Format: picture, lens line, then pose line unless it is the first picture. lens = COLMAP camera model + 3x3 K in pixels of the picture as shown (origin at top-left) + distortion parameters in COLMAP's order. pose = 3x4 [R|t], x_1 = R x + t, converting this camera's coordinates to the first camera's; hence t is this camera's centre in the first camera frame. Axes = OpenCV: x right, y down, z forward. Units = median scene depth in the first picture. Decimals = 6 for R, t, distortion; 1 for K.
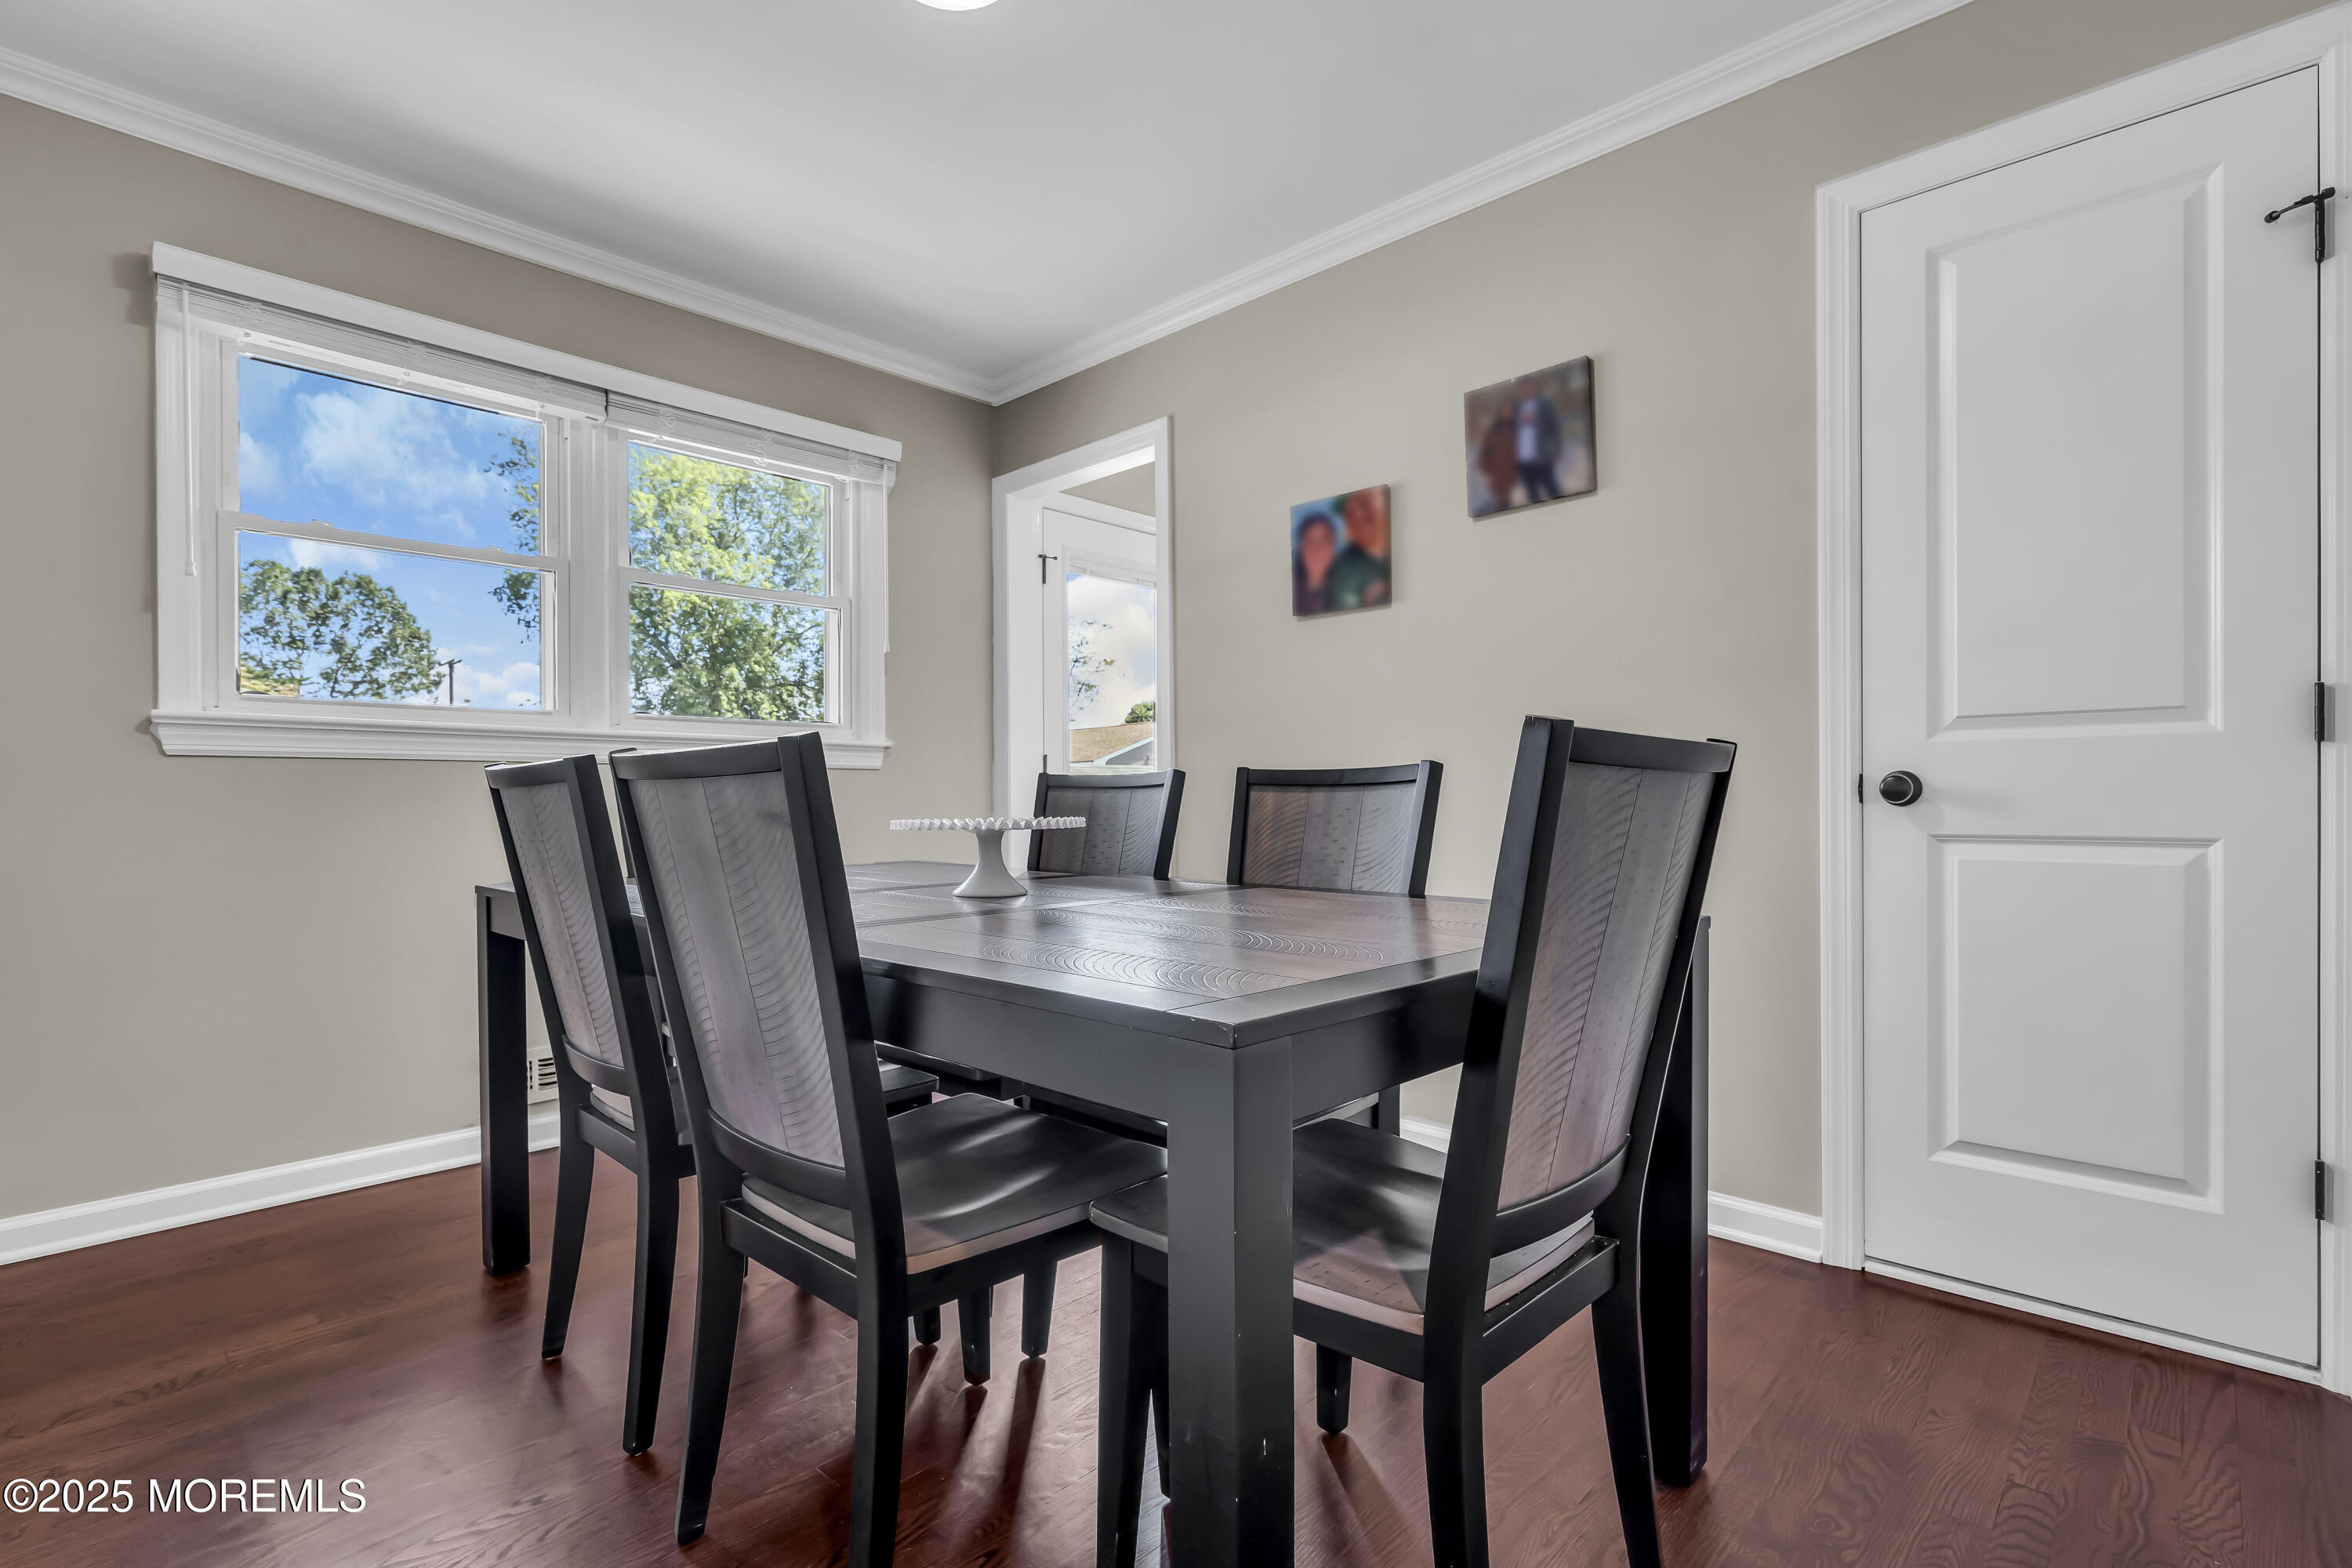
lens RADIAL K [[1084.5, 0, 1175.7], [0, 1084.5, 802.3], [0, 0, 1]] dist [0.001269, 0.000228]
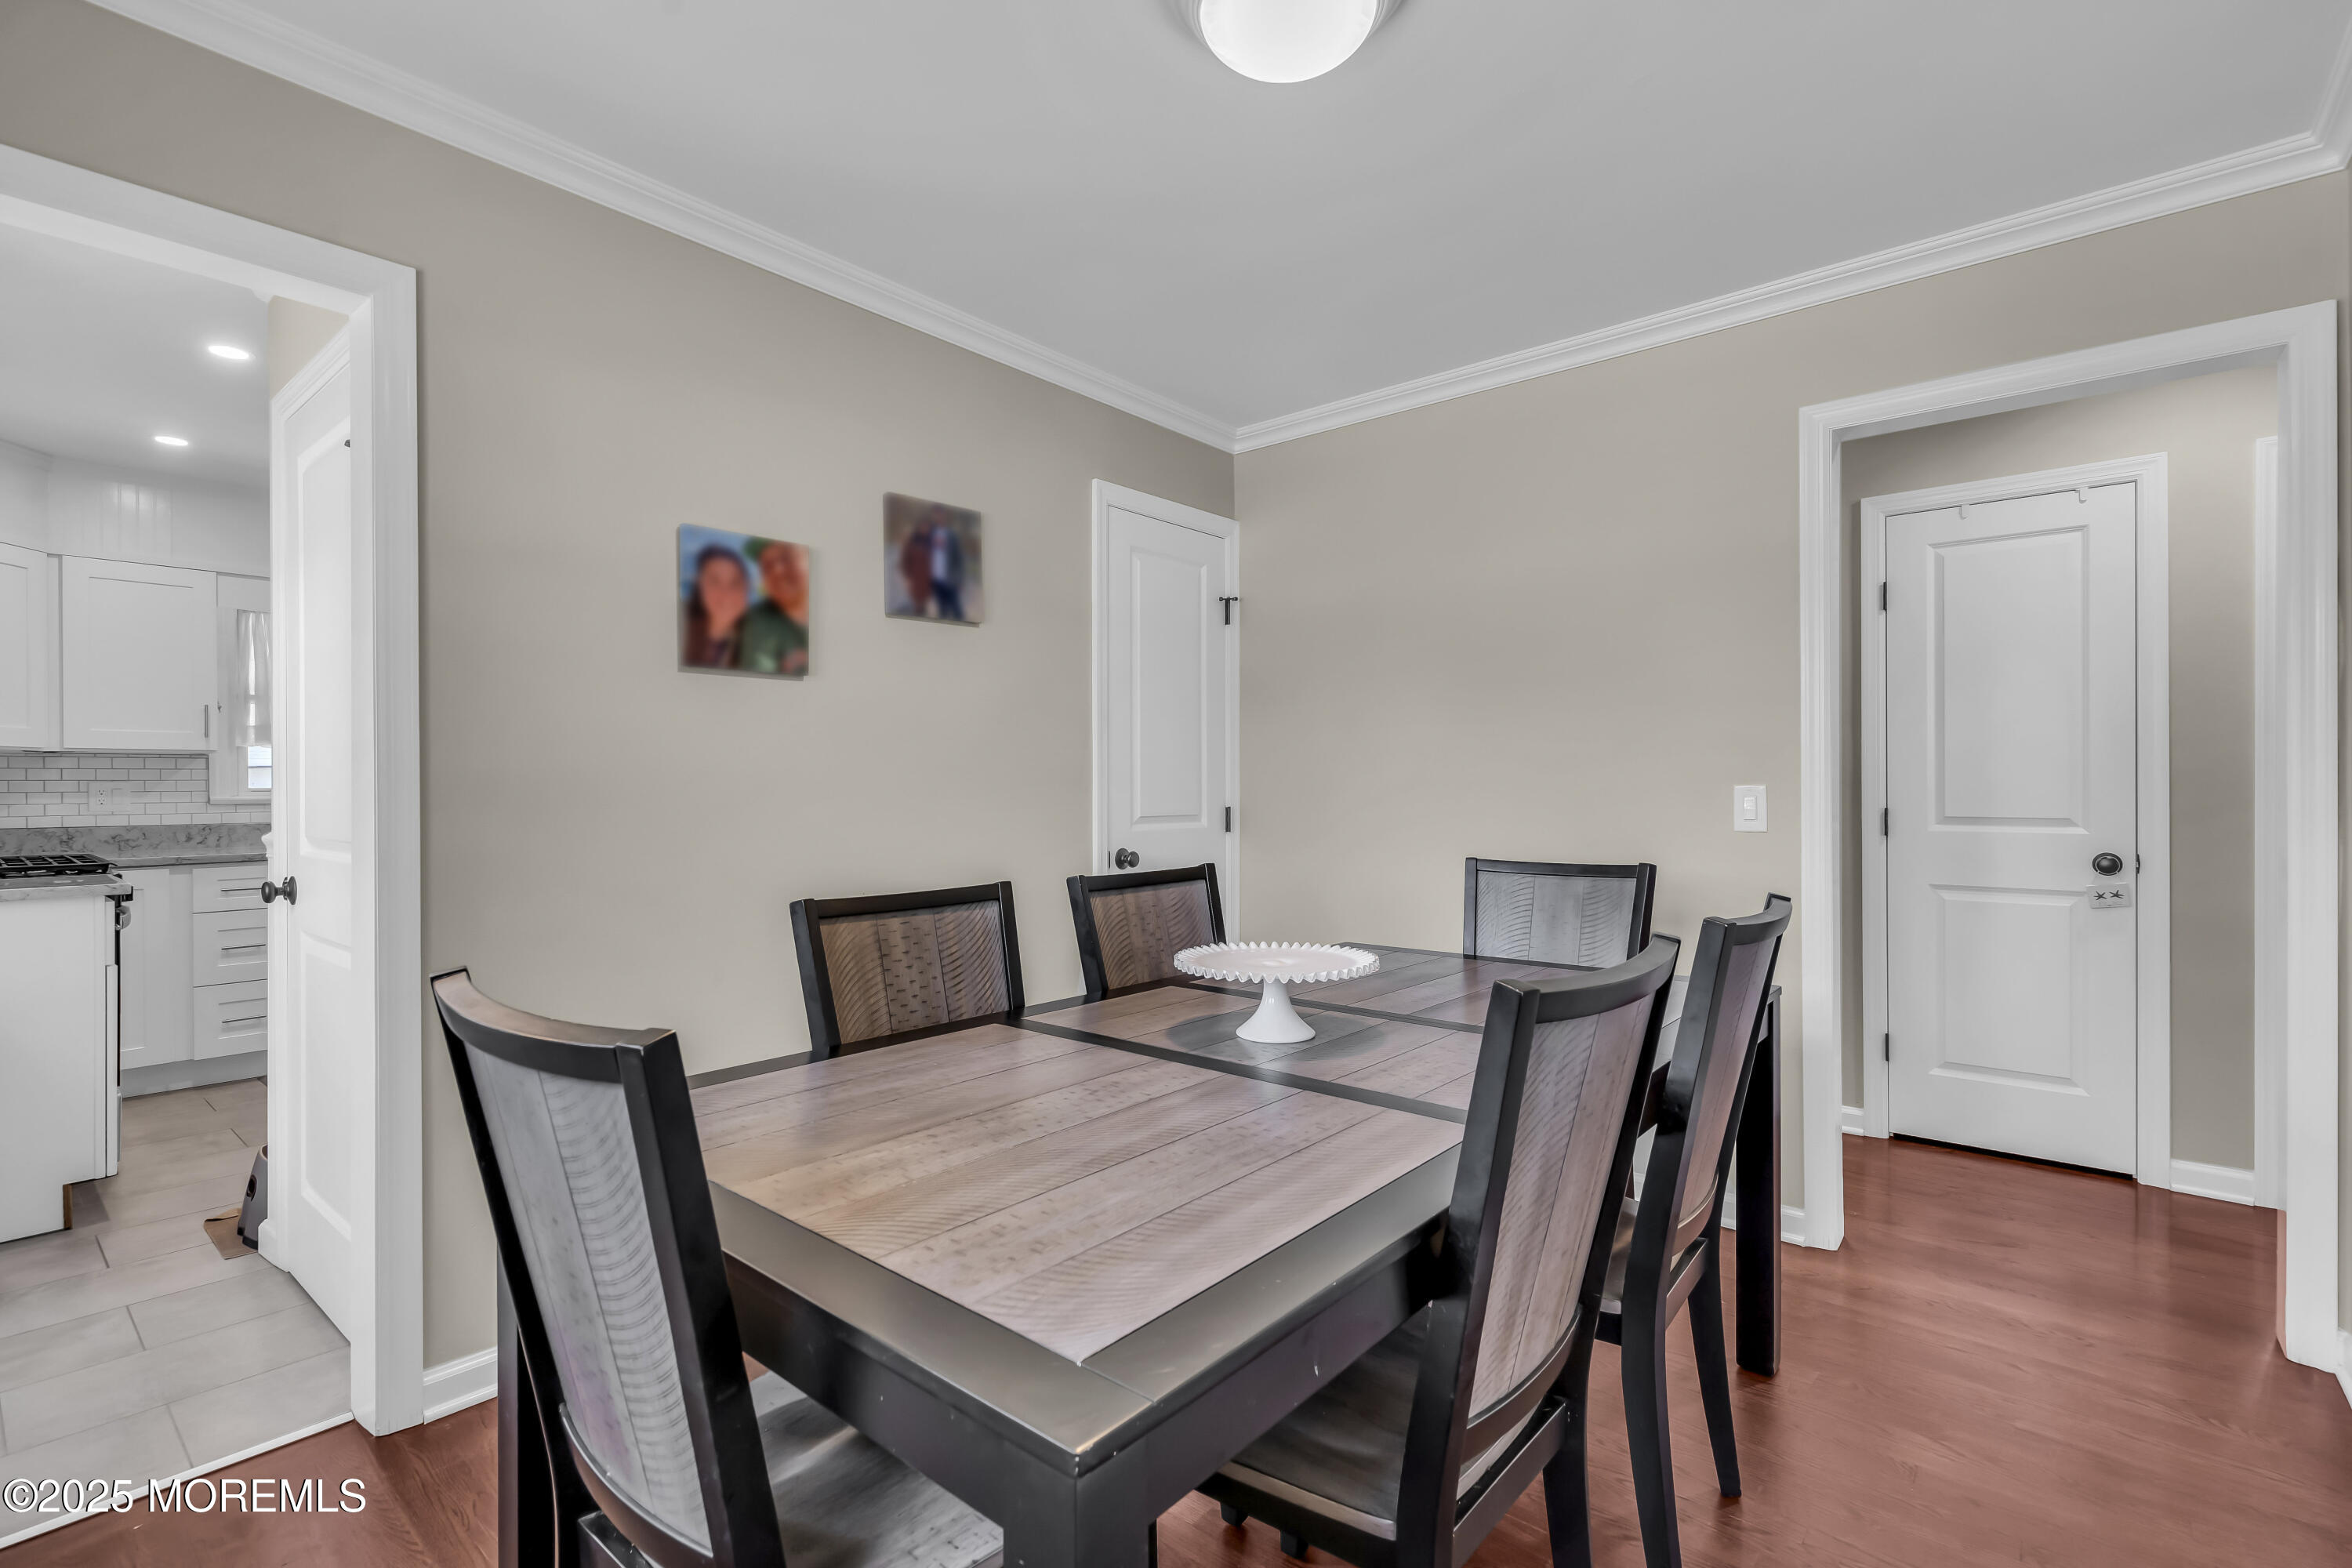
lens RADIAL K [[1084.5, 0, 1173.9], [0, 1084.5, 788.5], [0, 0, 1]] dist [0.001269, 0.000228]
pose [[-0.067730, 0.001015, 0.997703, -0.786632], [0.003122, 0.999995, -0.000805, -0.092741], [-0.997699, 0.003061, -0.067733, 0.800847]]
